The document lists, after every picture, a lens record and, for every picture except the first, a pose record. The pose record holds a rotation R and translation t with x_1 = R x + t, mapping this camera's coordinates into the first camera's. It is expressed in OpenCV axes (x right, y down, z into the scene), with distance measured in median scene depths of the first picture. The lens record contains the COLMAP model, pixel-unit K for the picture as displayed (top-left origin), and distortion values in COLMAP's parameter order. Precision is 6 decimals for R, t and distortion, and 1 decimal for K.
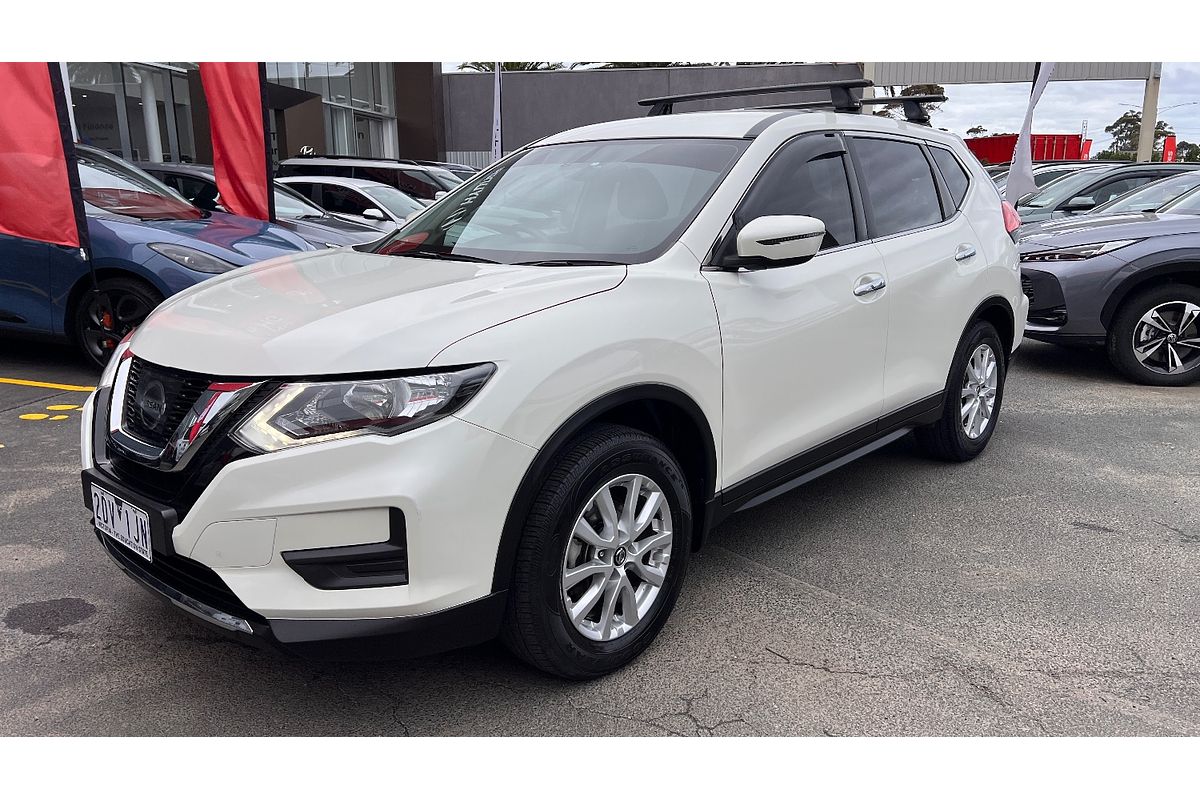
lens RADIAL K [[928.3, 0, 599.0], [0, 928.3, 407.0], [0, 0, 1]] dist [0.008989, 0.003058]
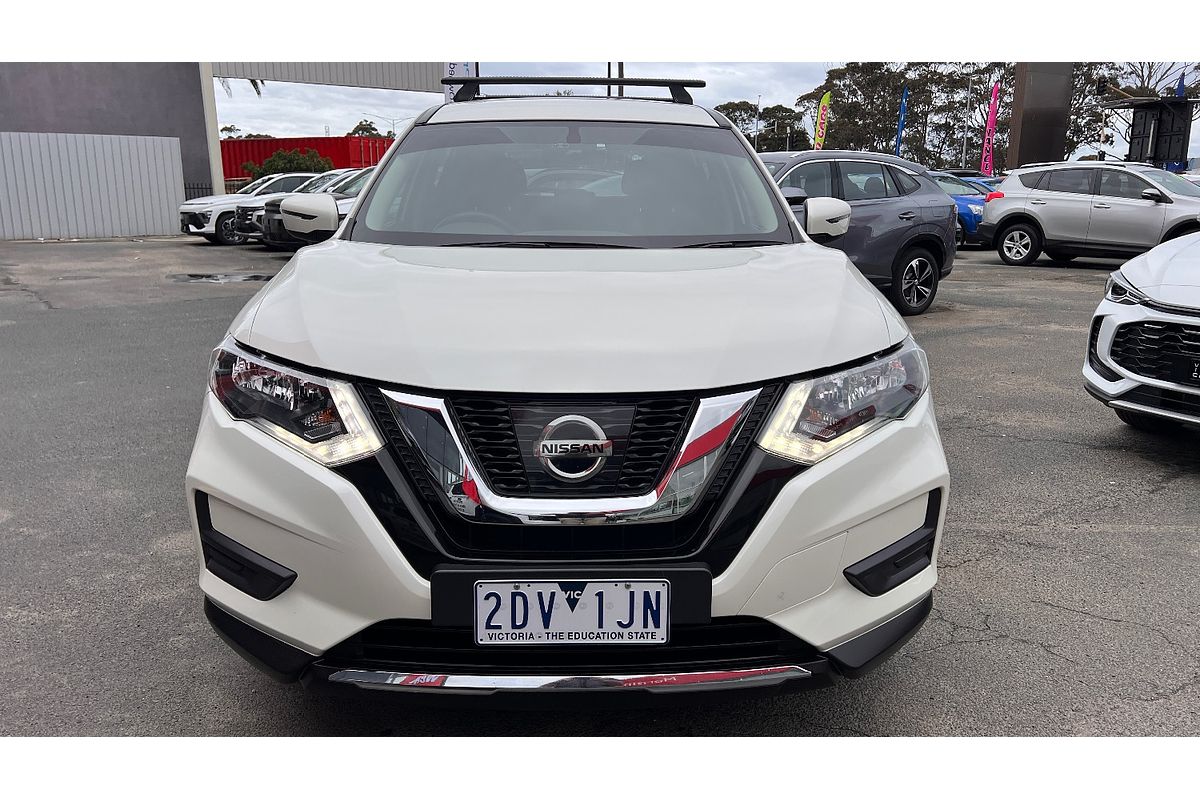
lens RADIAL K [[928.3, 0, 599.0], [0, 928.3, 407.0], [0, 0, 1]] dist [0.008989, 0.003058]
pose [[0.715088, -0.148800, 0.683013, -0.924694], [0.148769, 0.987093, 0.059291, -0.072293], [-0.683020, 0.059213, 0.727996, 0.426782]]
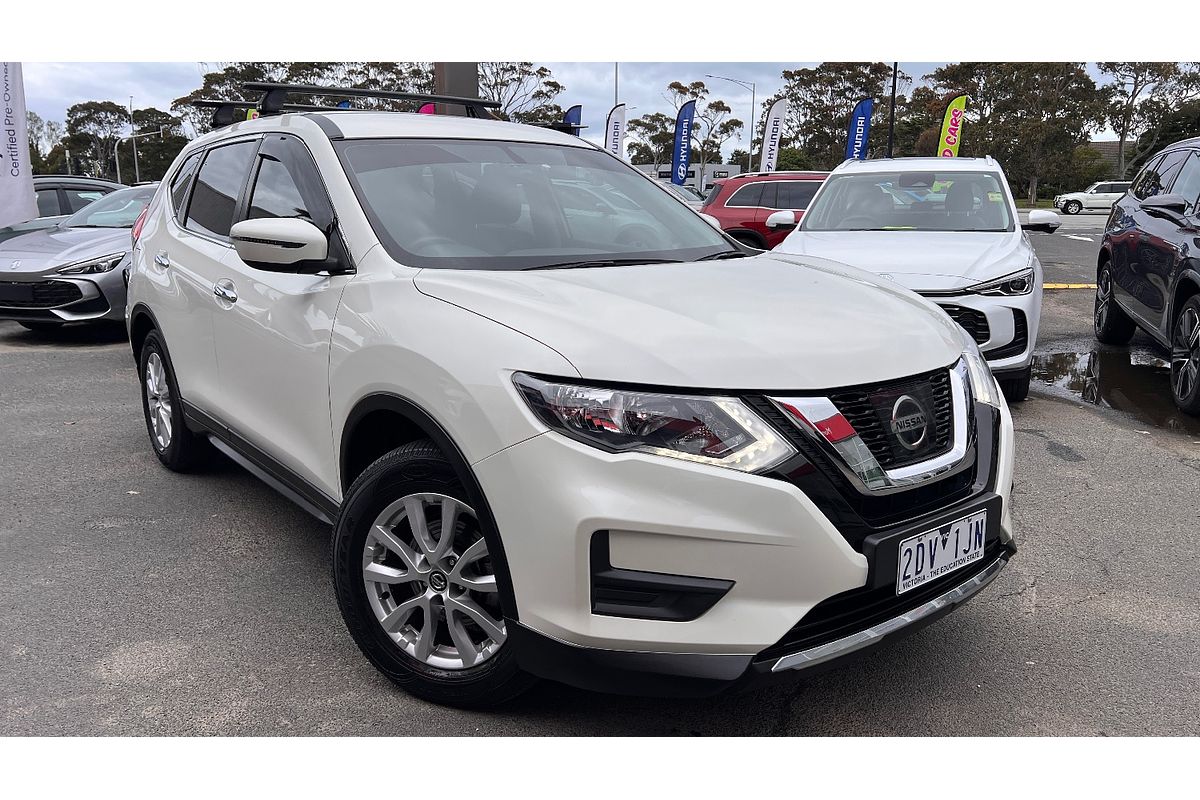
lens RADIAL K [[928.3, 0, 599.0], [0, 928.3, 407.0], [0, 0, 1]] dist [0.008989, 0.003058]
pose [[0.152759, -0.209983, 0.965698, -1.344669], [0.226620, 0.958571, 0.172585, -0.232865], [-0.961929, 0.192483, 0.194017, 1.067315]]
